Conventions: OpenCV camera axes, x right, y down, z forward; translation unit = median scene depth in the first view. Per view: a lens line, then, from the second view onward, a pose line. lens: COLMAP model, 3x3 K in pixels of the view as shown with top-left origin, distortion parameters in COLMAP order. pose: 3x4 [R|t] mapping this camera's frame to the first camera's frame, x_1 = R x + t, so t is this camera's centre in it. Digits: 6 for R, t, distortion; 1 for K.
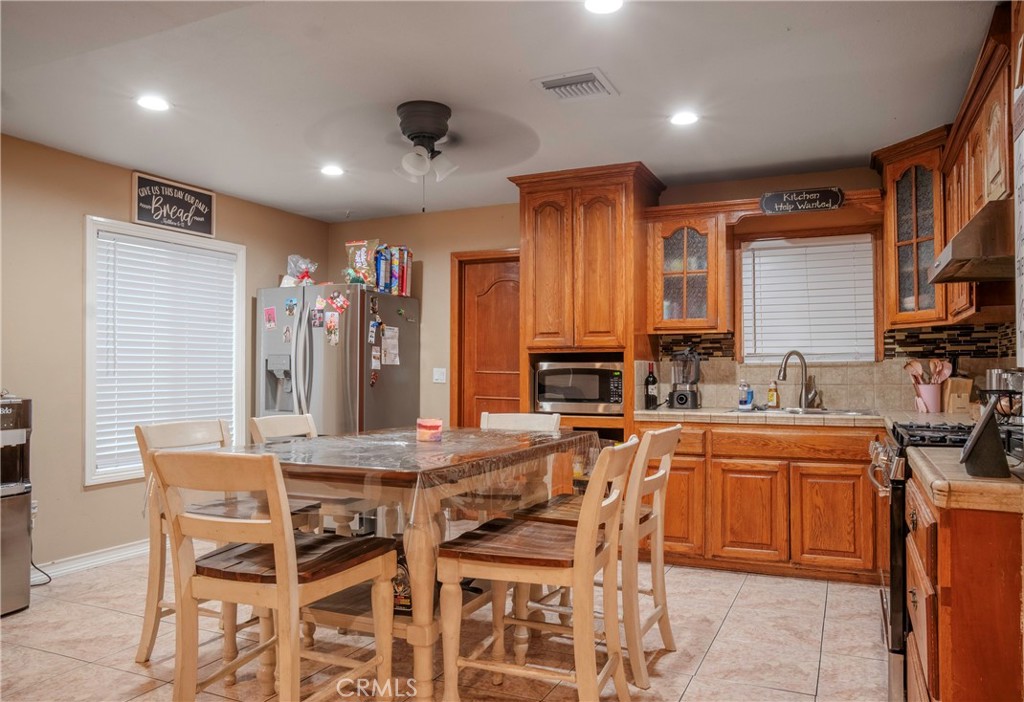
lens RADIAL K [[717.3, 0, 542.4], [0, 717.3, 363.5], [0, 0, 1]] dist [-0.047192, 0.001619]
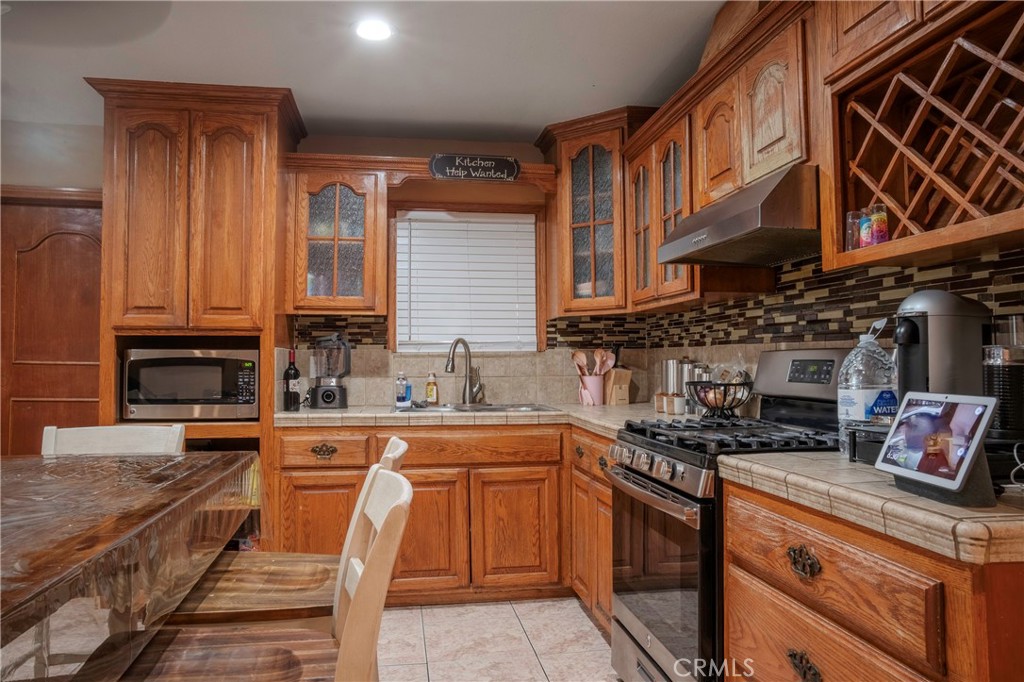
lens RADIAL K [[707.8, 0, 512.0], [0, 707.8, 341.0], [0, 0, 1]] dist [-0.090923, 0.097165]
pose [[0.844541, 0.016235, 0.535244, -0.056591], [-0.005790, 0.999759, -0.021190, 0.003168], [-0.535459, 0.014797, 0.844432, 0.236043]]
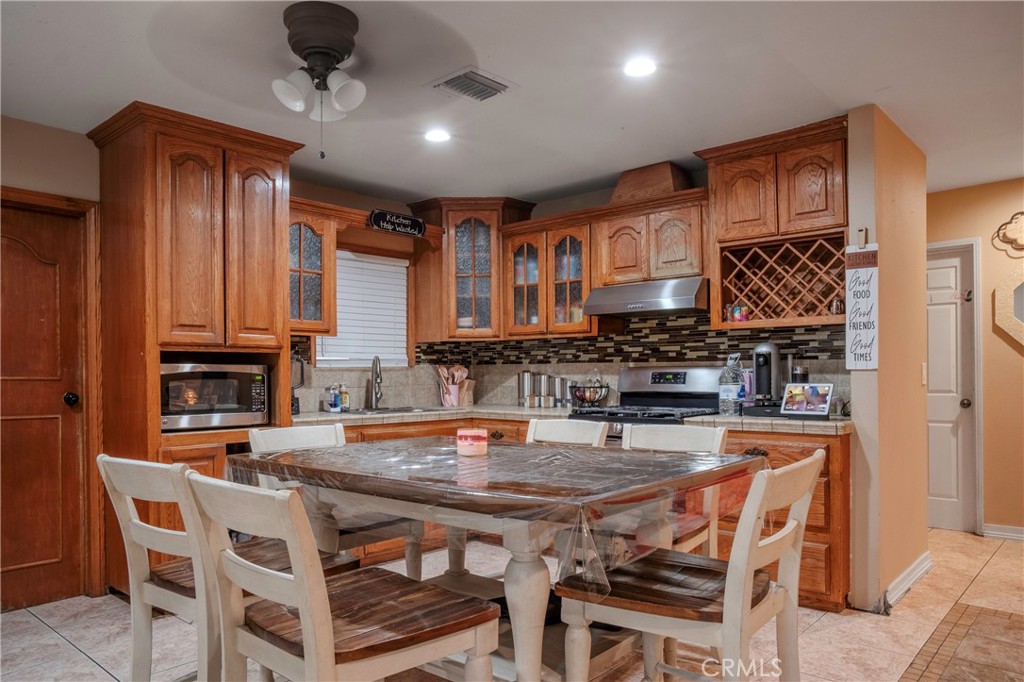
lens RADIAL K [[706.0, 0, 533.0], [0, 706.0, 379.0], [0, 0, 1]] dist [-0.084723, 0.094290]
pose [[0.307179, -0.006050, 0.951633, -0.607860], [-0.004019, 0.999963, 0.007655, 0.007954], [-0.951643, -0.006176, 0.307143, 0.435925]]
